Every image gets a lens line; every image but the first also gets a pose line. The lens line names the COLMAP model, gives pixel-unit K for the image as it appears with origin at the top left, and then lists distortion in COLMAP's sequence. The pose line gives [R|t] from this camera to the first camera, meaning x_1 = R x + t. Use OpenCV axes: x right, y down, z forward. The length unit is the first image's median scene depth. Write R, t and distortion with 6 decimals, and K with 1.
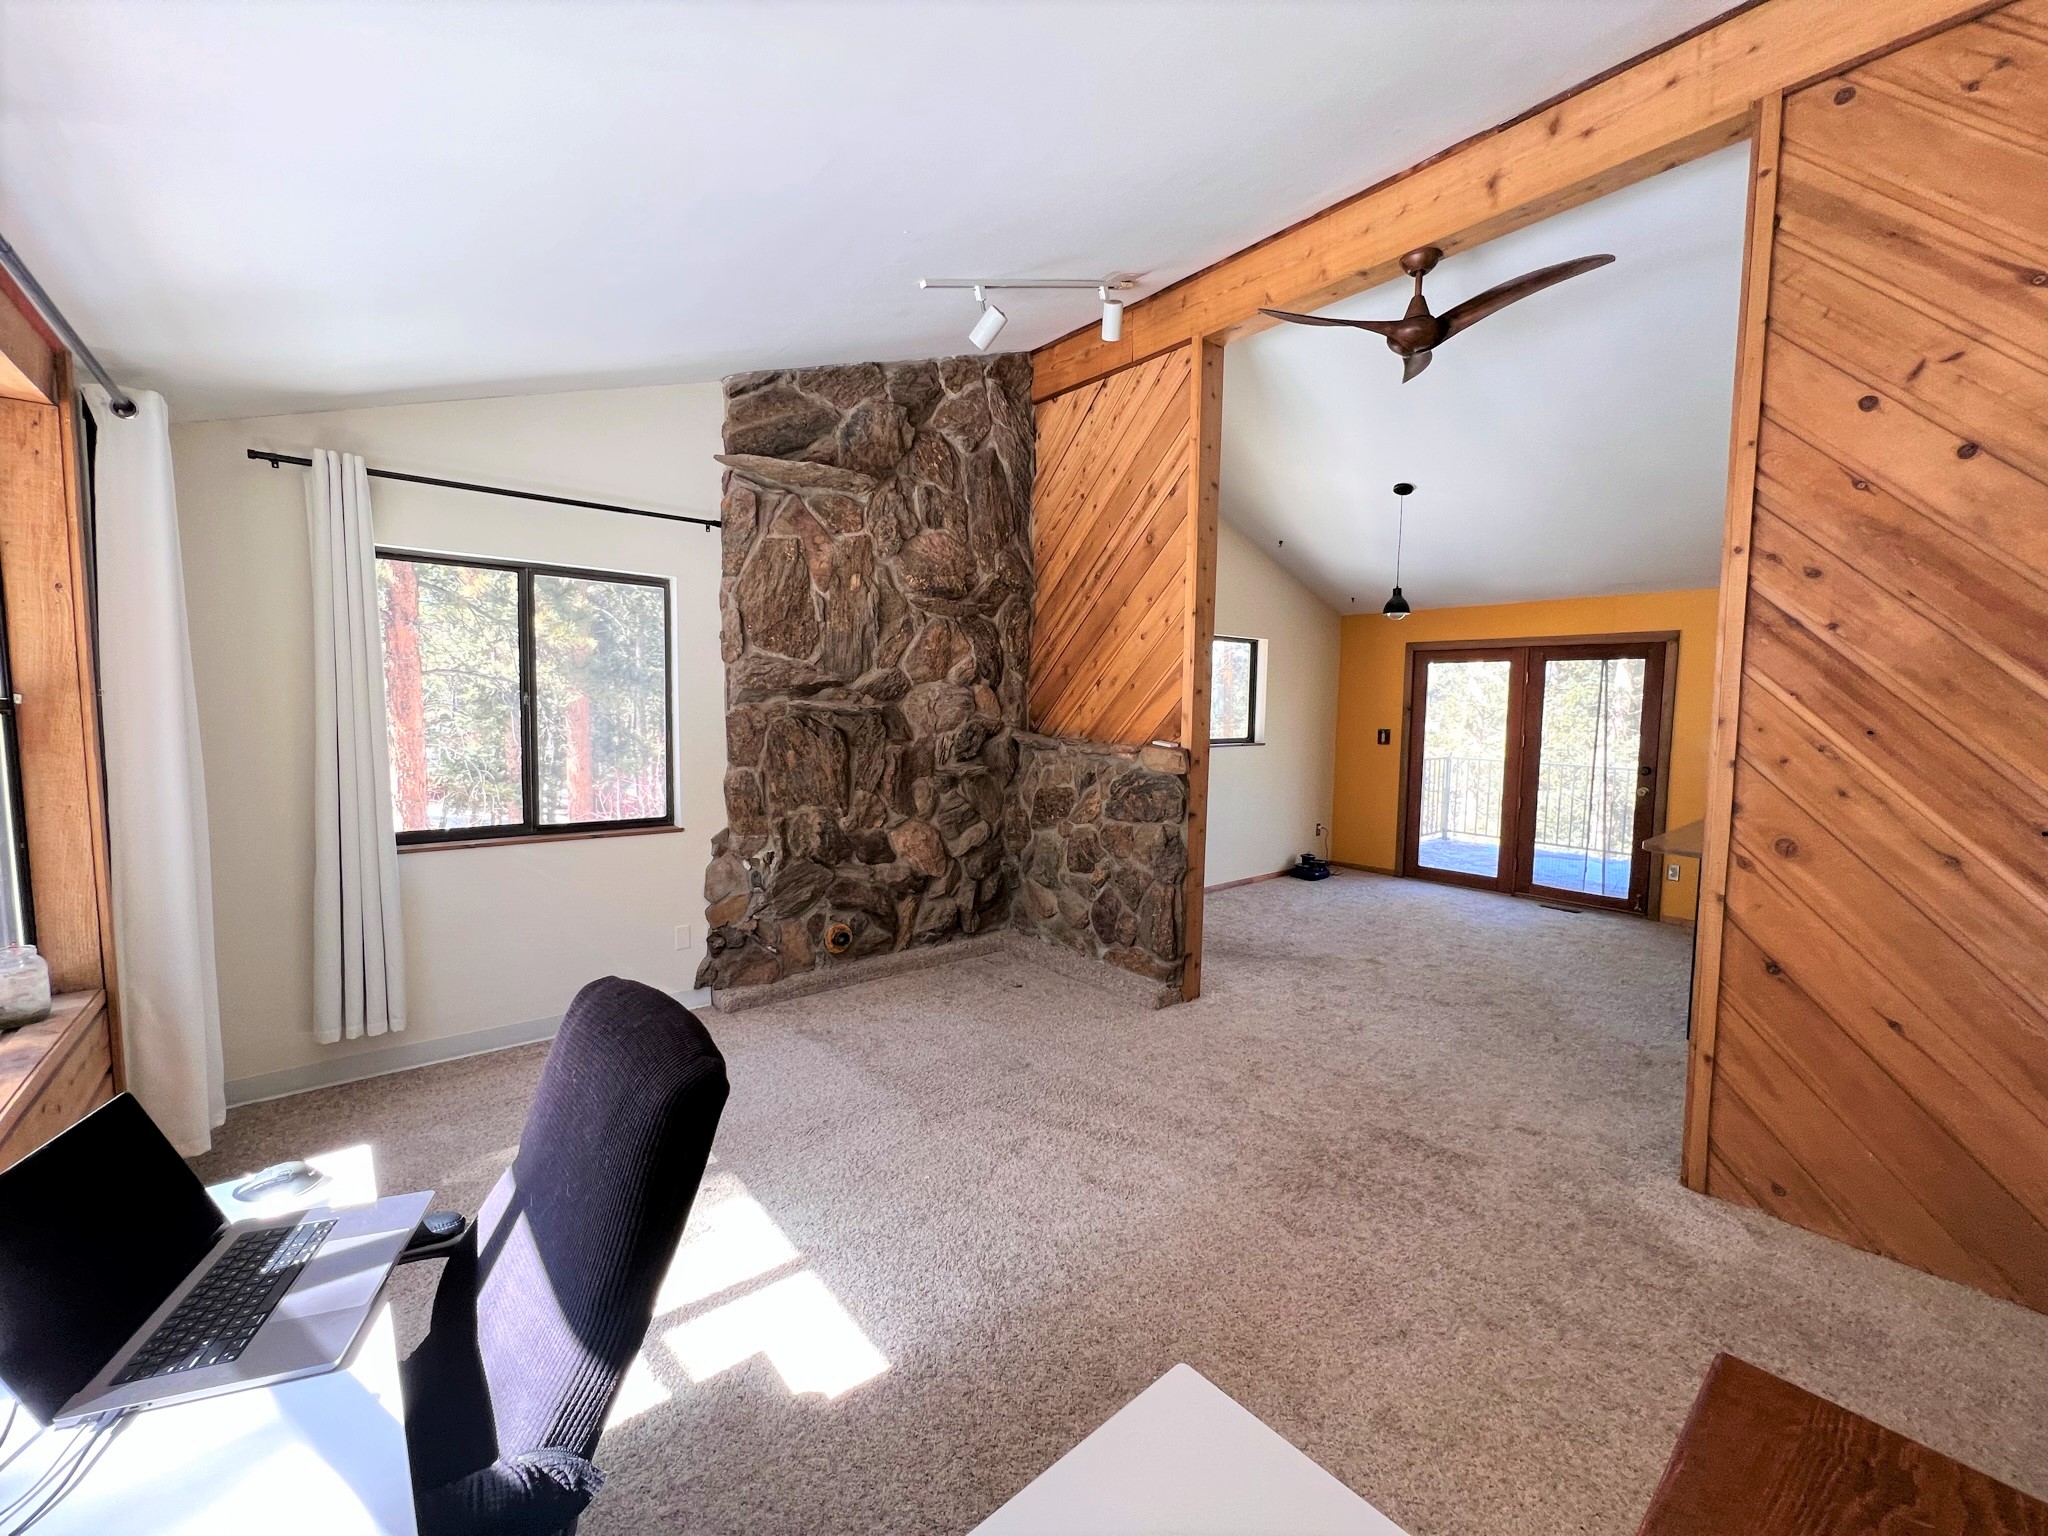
lens RADIAL K [[814.0, 0, 1019.6], [0, 814.0, 761.4], [0, 0, 1]] dist [-0.009807, -0.000063]
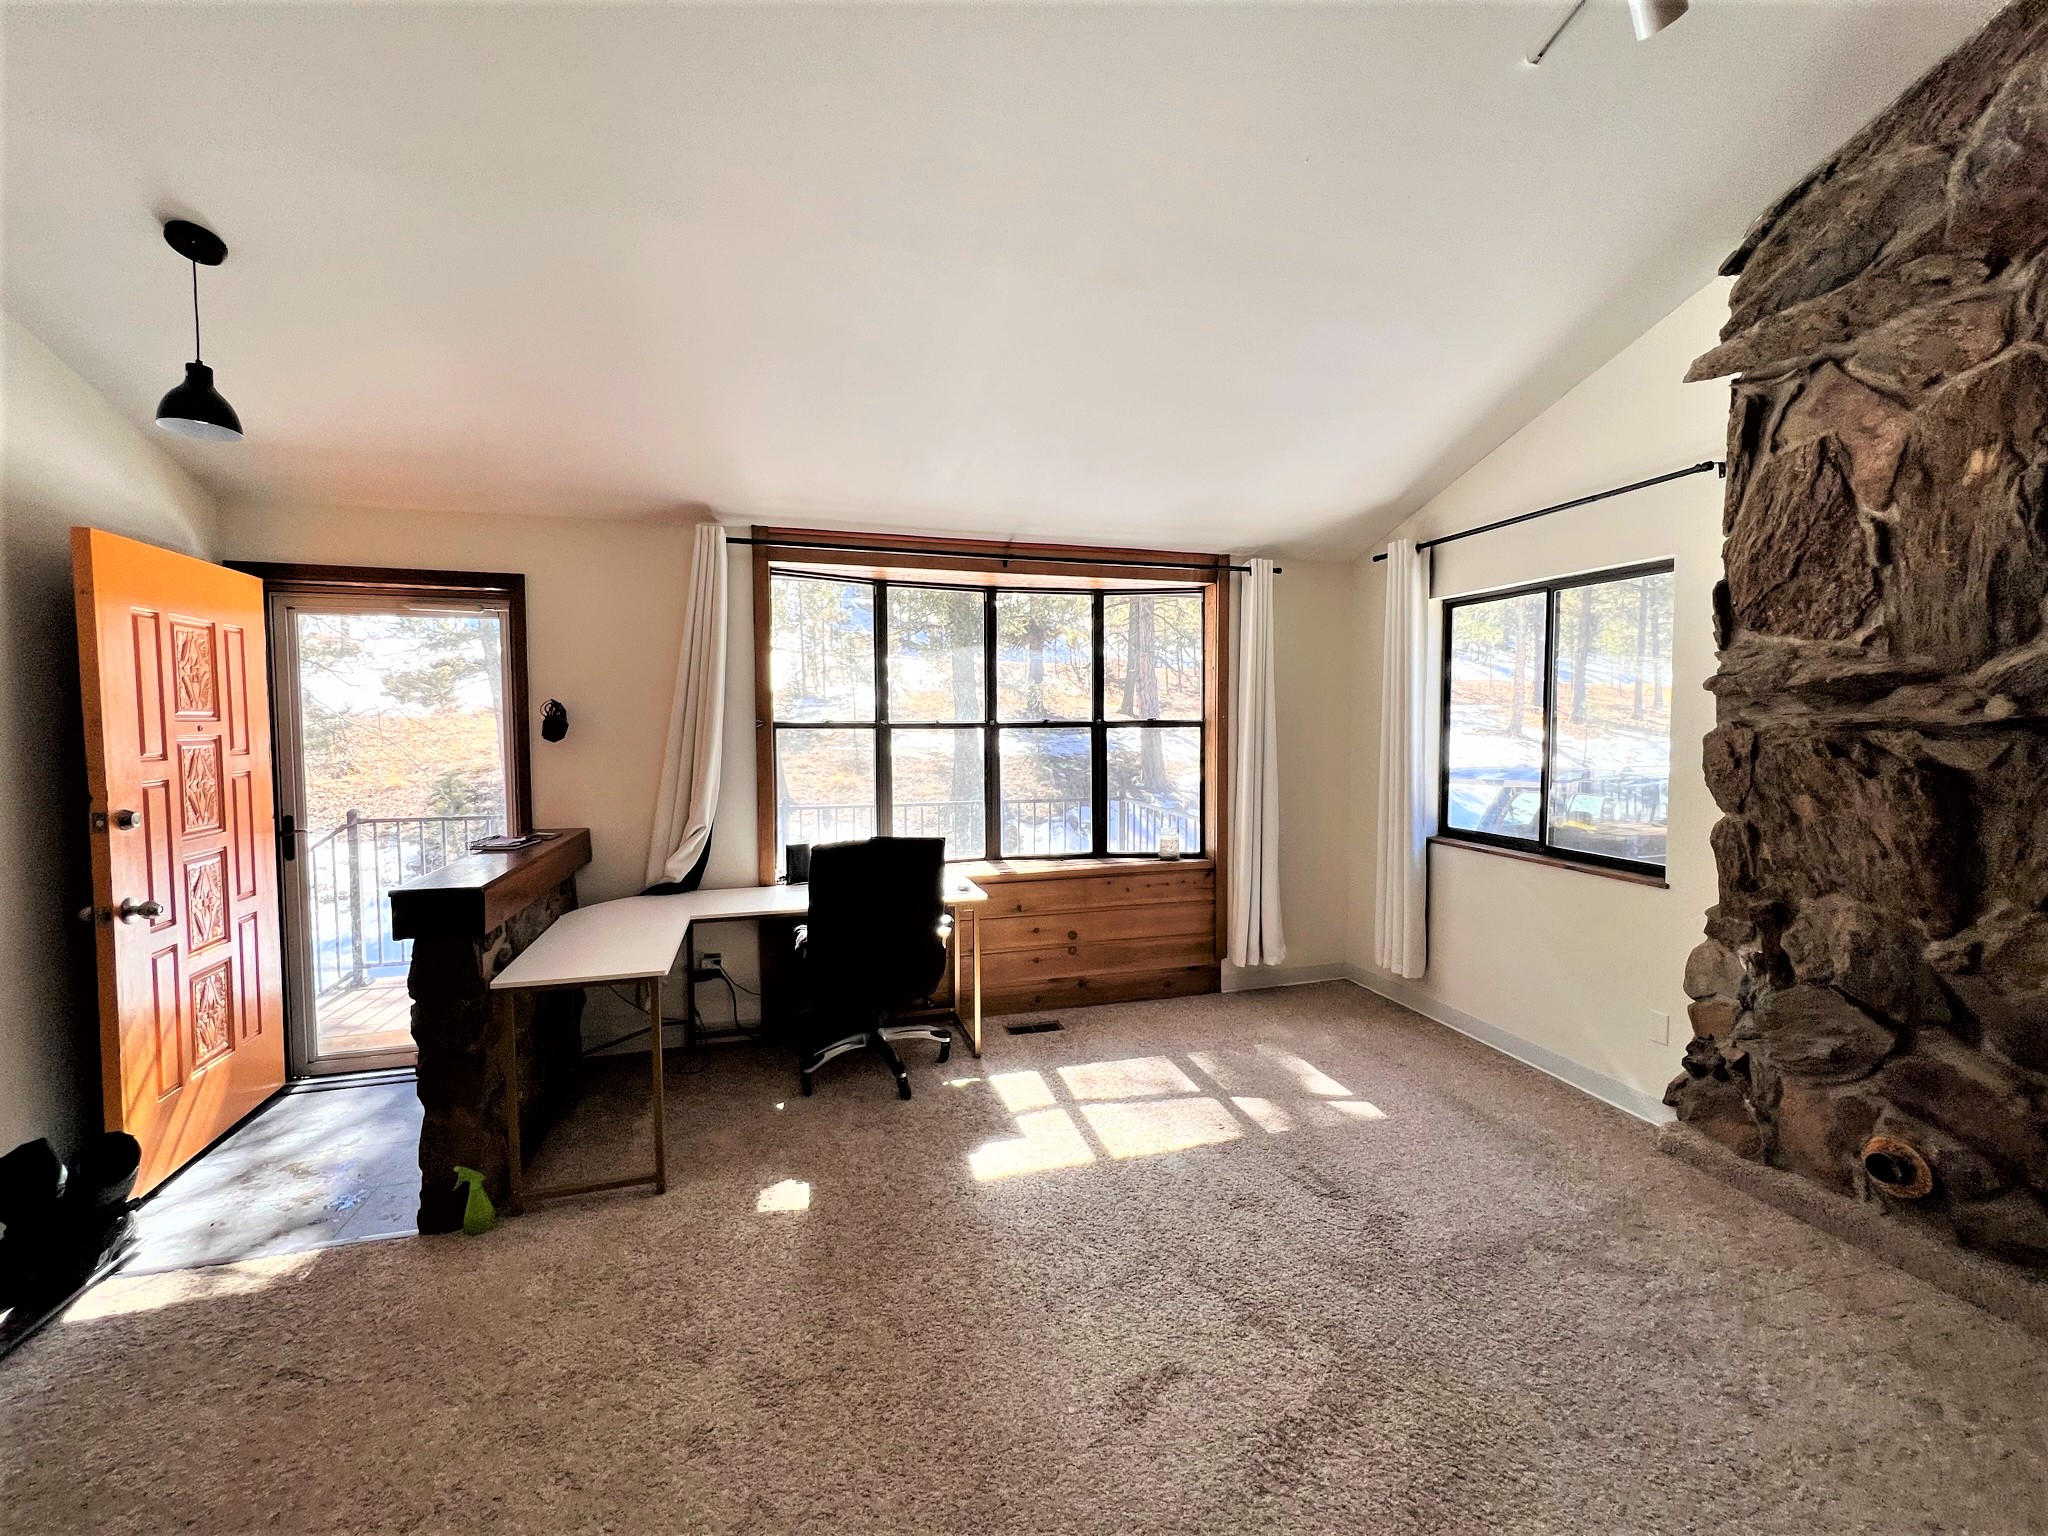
lens RADIAL K [[814.0, 0, 1019.6], [0, 814.0, 761.4], [0, 0, 1]] dist [-0.009807, -0.000063]
pose [[-0.408070, 0.030216, -0.912450, 0.491145], [-0.070342, 0.995440, 0.064423, -0.035769], [0.910237, 0.090473, -0.404084, 0.711540]]
